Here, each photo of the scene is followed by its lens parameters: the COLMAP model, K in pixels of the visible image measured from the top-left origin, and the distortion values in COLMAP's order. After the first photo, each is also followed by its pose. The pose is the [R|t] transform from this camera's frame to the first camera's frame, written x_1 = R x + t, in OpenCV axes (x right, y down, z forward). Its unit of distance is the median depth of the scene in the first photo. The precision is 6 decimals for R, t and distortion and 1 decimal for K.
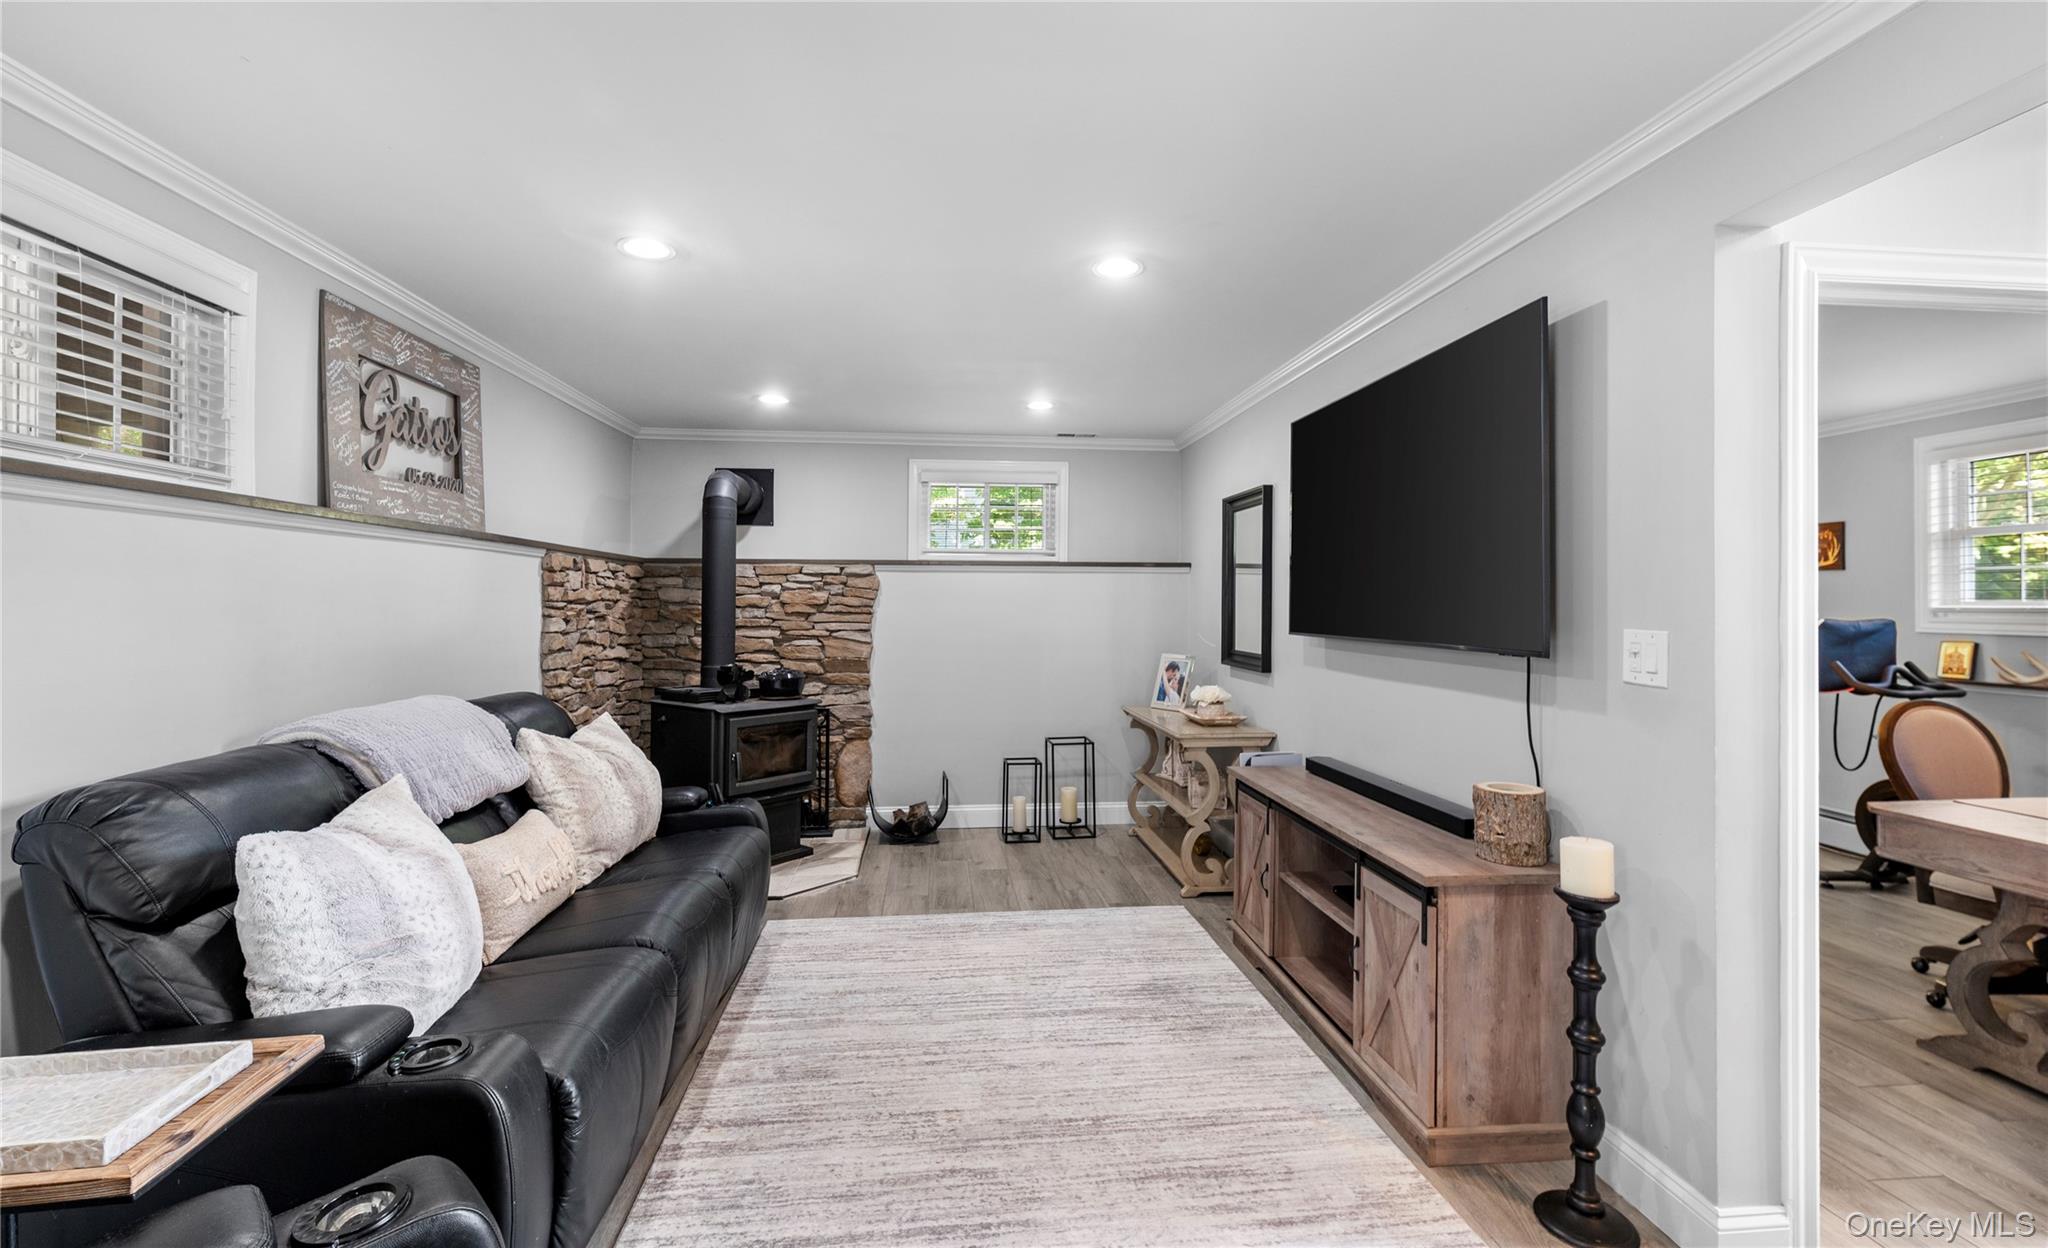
lens RADIAL K [[878.5, 0, 1017.4], [0, 878.5, 597.4], [0, 0, 1]] dist [0.001189, 0.000513]
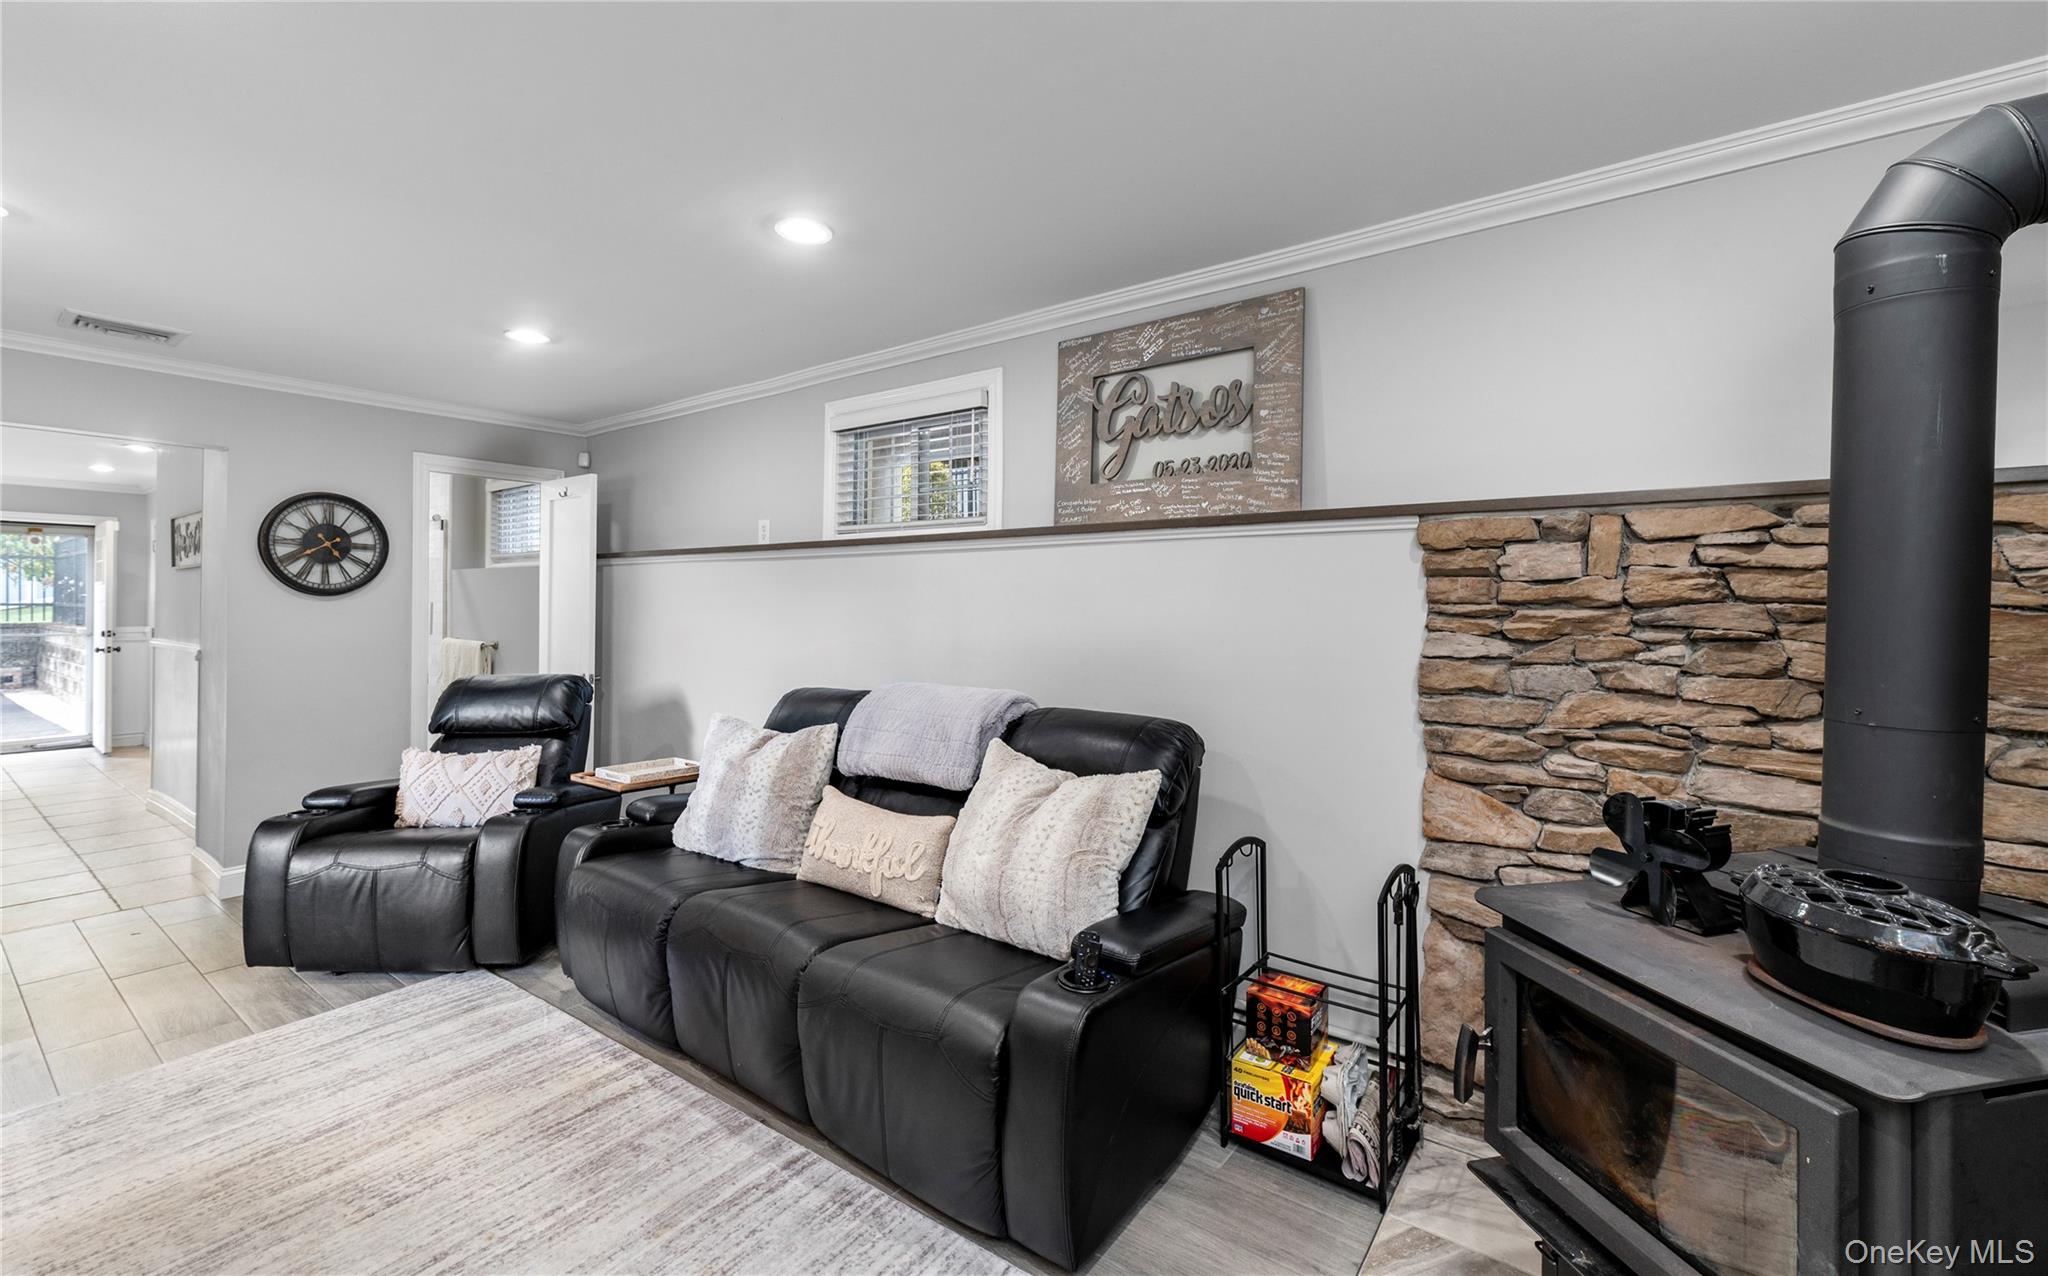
lens RADIAL K [[857.7, 0, 1036.2], [0, 857.7, 595.2], [0, 0, 1]] dist [-0.000098, -0.000042]
pose [[-0.666091, -0.012792, -0.745761, 0.073099], [0.000076, 0.999852, -0.017218, 0.010146], [0.745870, -0.011525, -0.665991, 1.315474]]
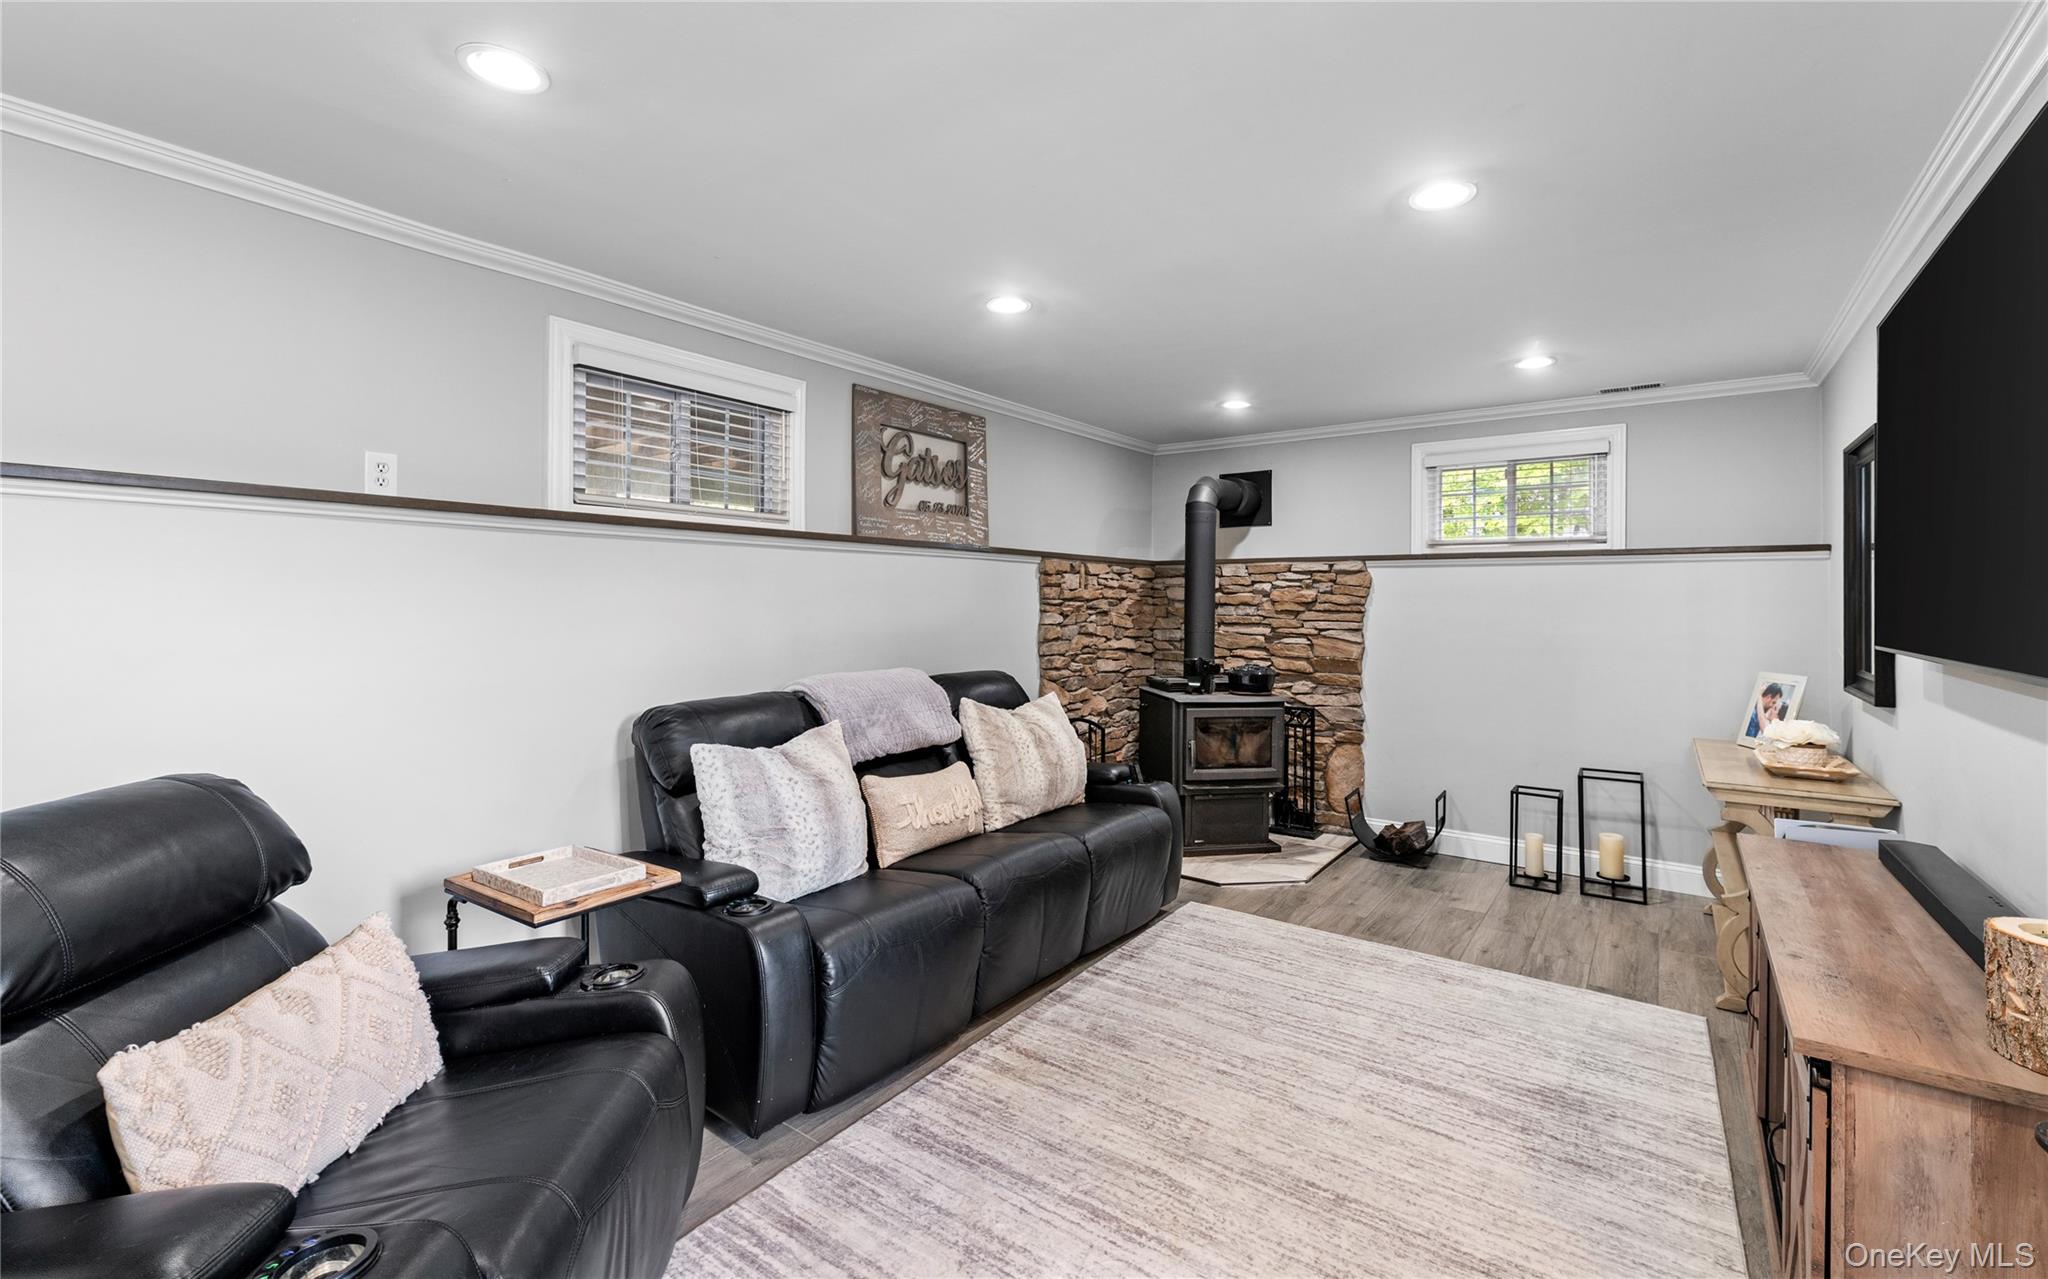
lens RADIAL K [[858.3, 0, 1027.7], [0, 858.3, 589.6], [0, 0, 1]] dist [0.001441, -0.000754]
pose [[0.744112, -0.007825, -0.668009, 0.276025], [0.002446, 0.999957, -0.008988, 0.002193], [0.668051, 0.005054, 0.744099, 0.104923]]
